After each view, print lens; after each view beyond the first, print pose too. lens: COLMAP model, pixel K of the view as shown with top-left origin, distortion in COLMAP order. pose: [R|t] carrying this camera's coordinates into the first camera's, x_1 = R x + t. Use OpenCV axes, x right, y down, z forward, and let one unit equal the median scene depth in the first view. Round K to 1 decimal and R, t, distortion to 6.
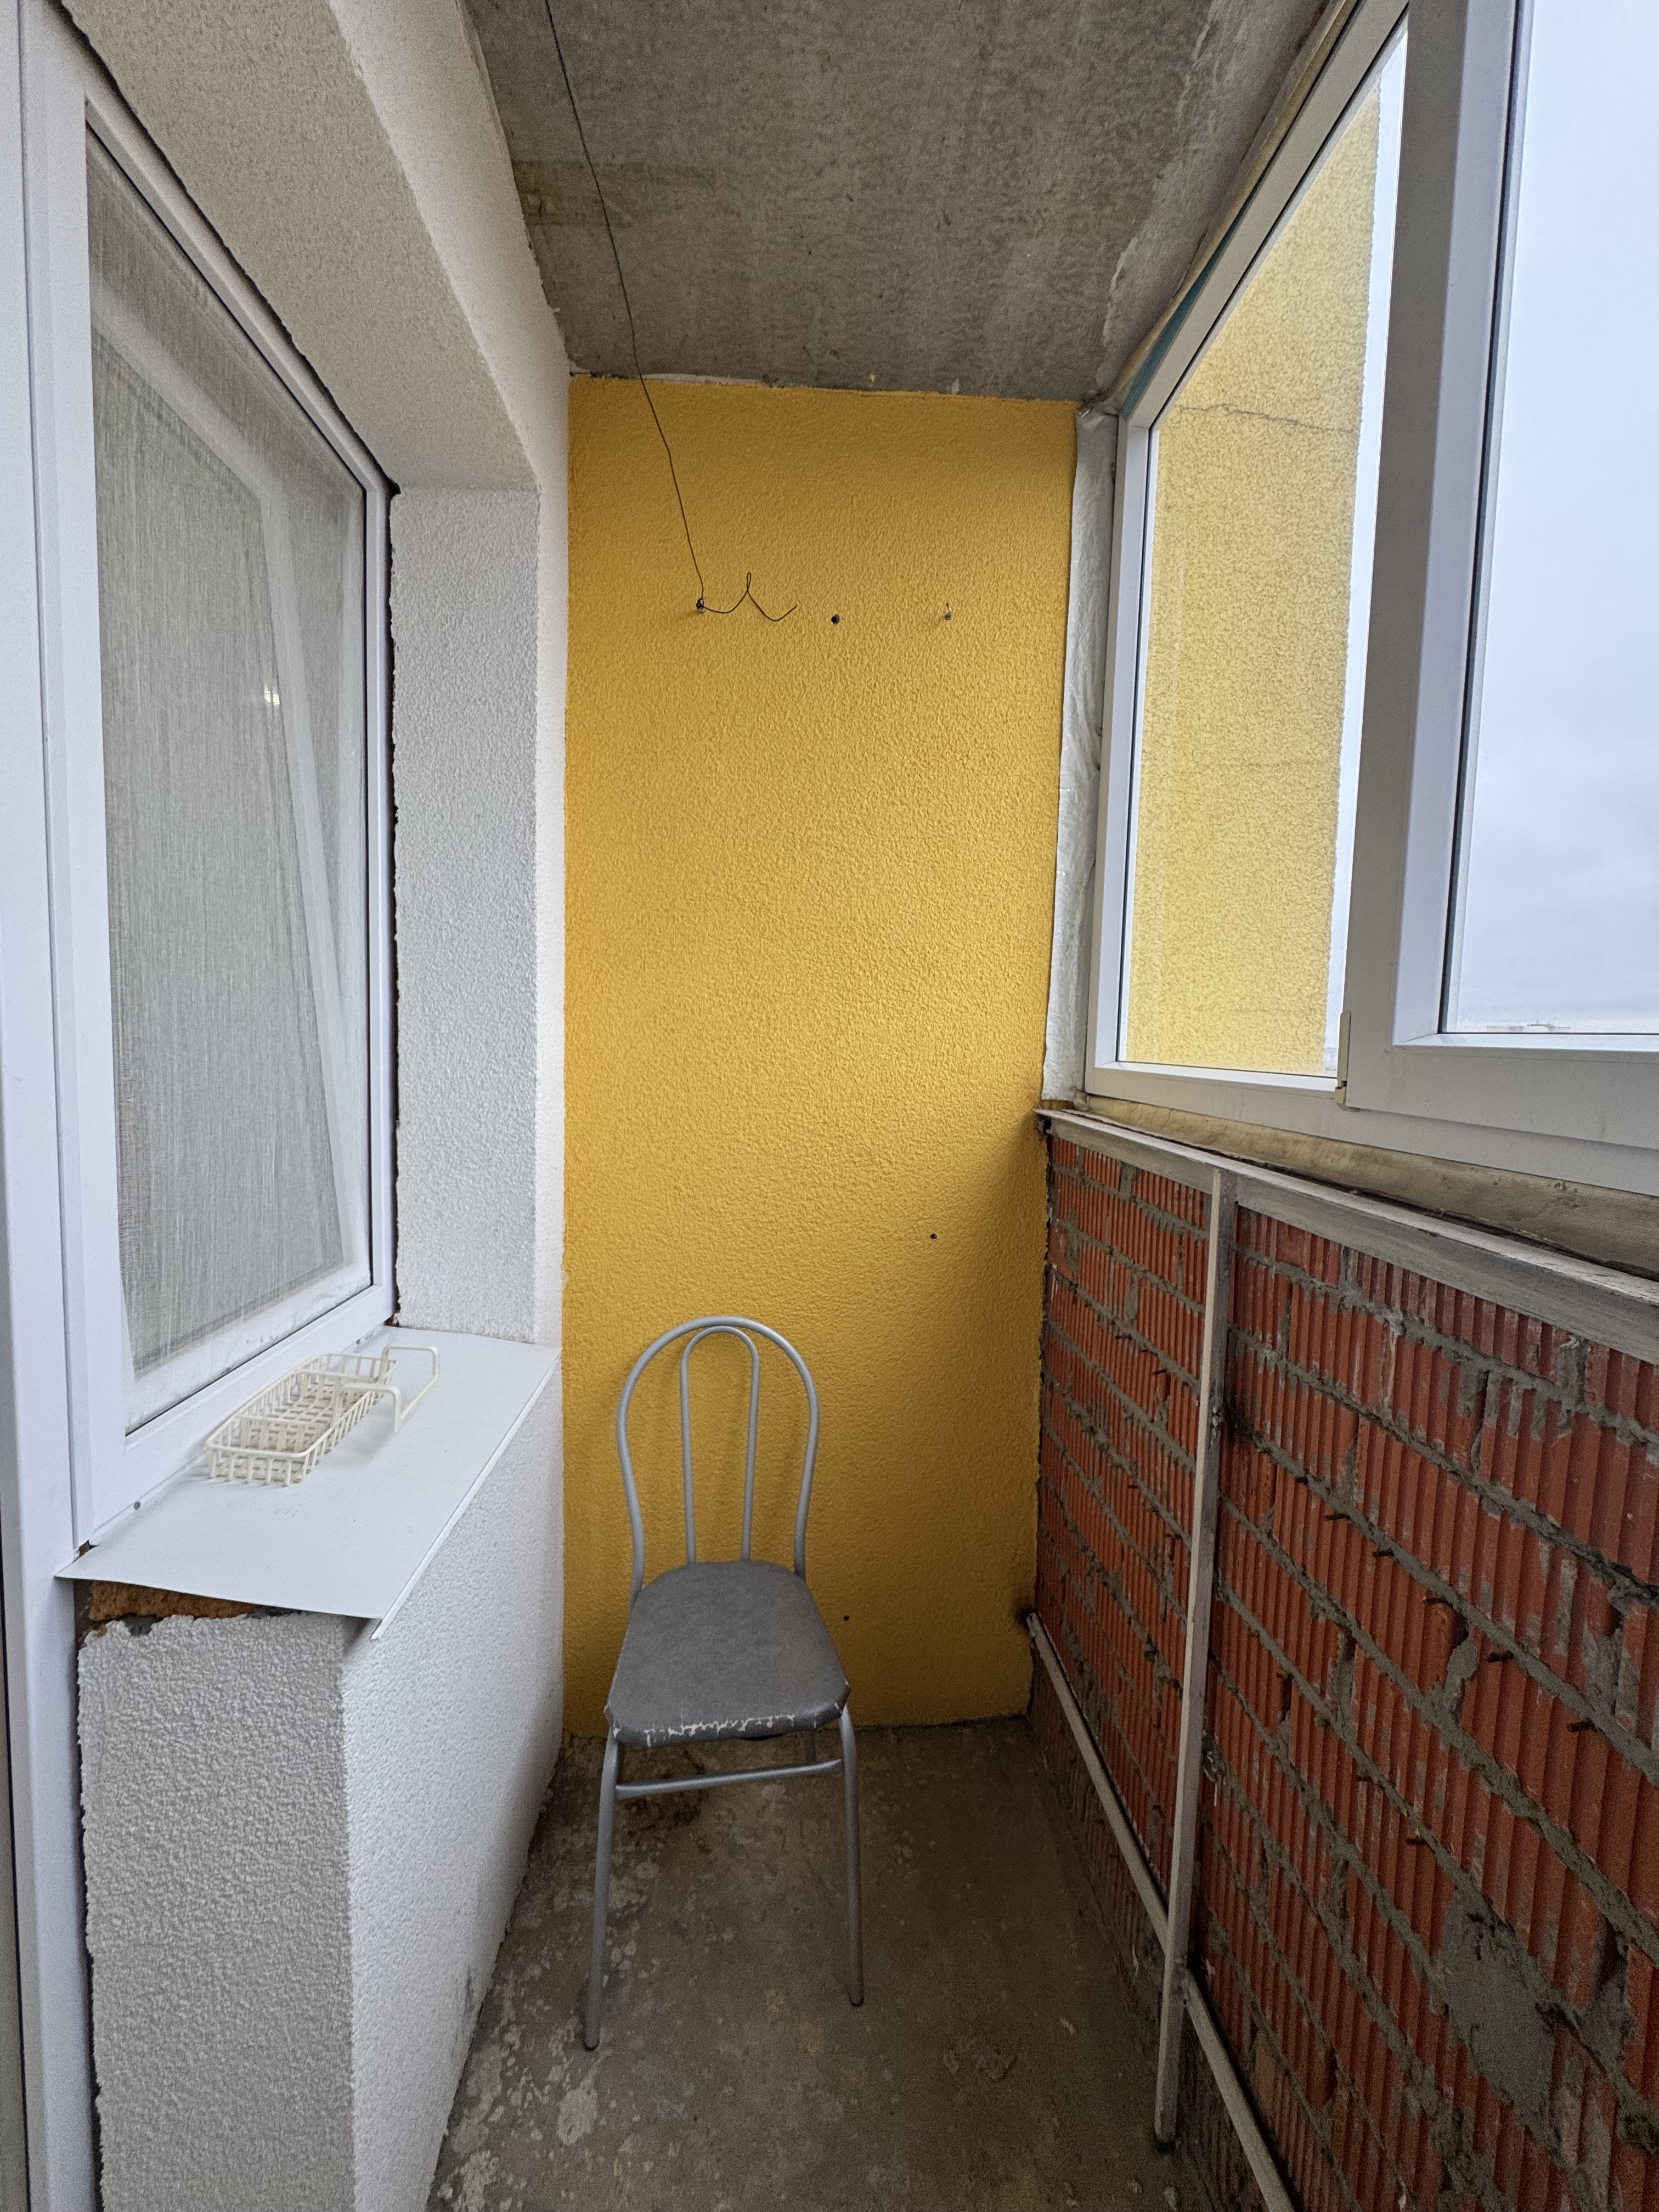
lens RADIAL K [[877.0, 0, 825.3], [0, 877.0, 1107.6], [0, 0, 1]] dist [-0.002291, -0.000433]
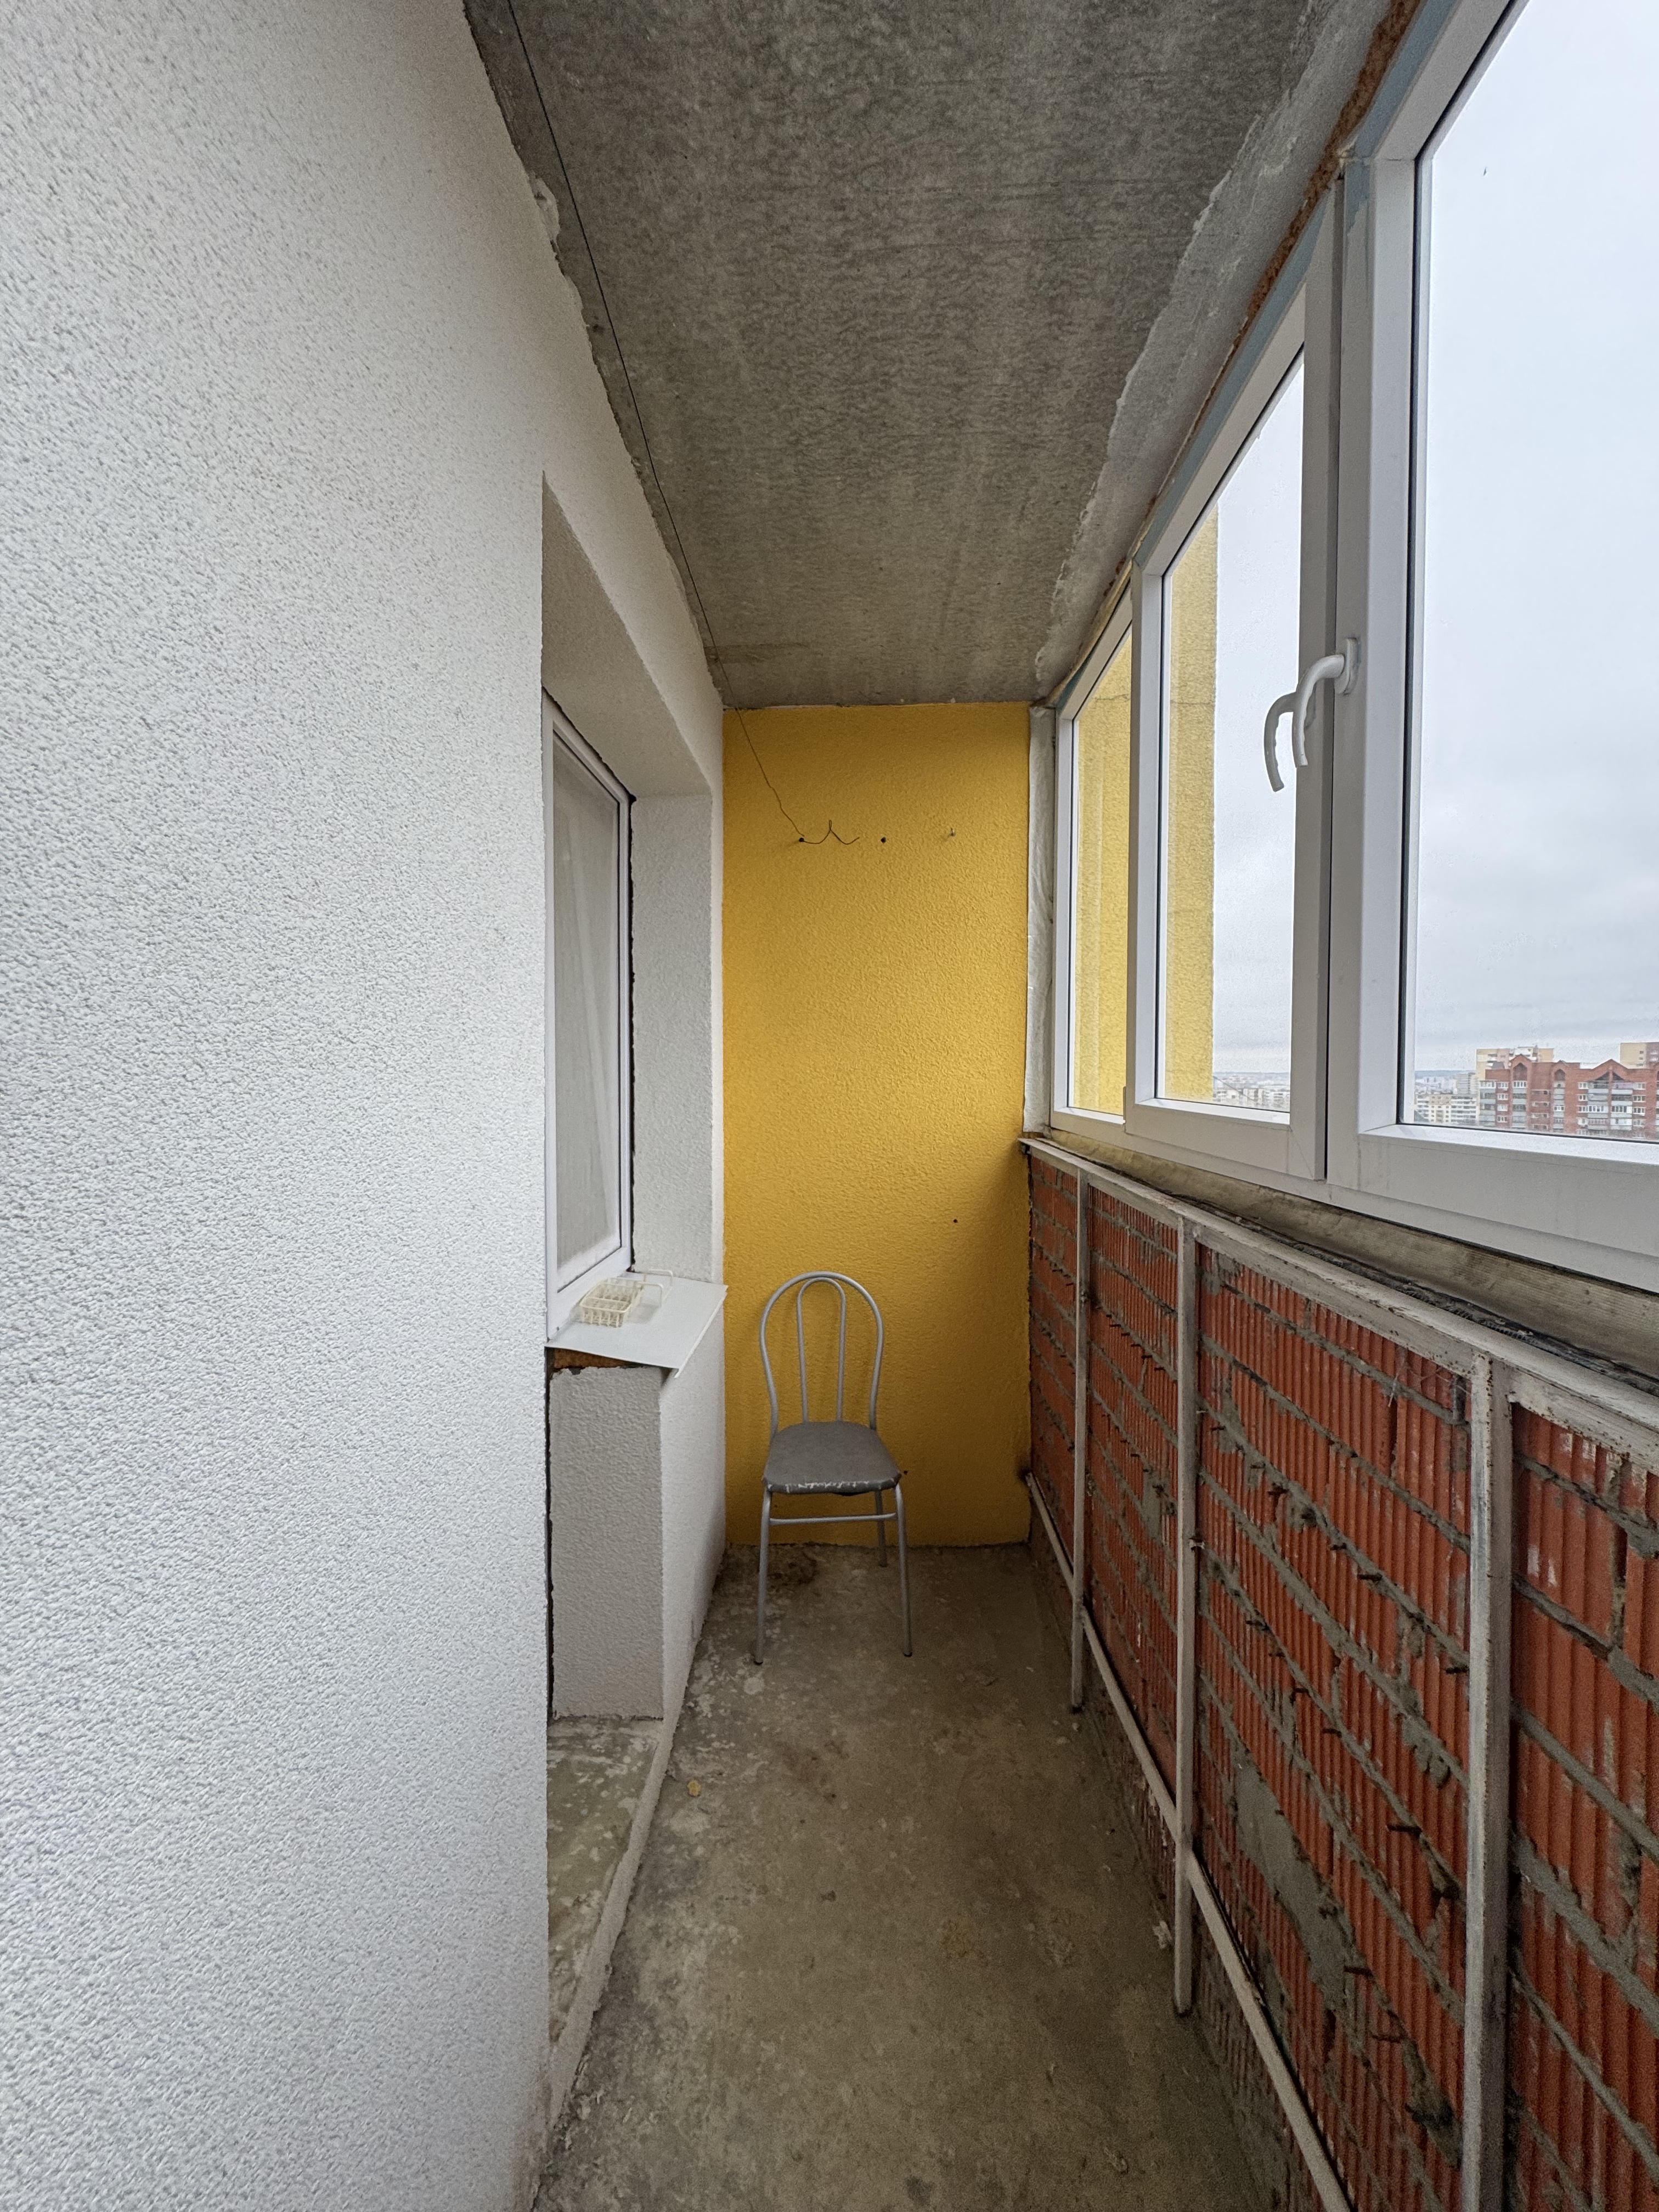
lens RADIAL K [[877.0, 0, 832.5], [0, 877.0, 1094.6], [0, 0, 1]] dist [-0.002291, -0.000433]
pose [[0.995847, -0.023453, -0.087965, 0.056463], [0.018358, 0.998131, -0.058284, 0.010437], [0.089167, 0.056427, 0.994417, -0.689371]]
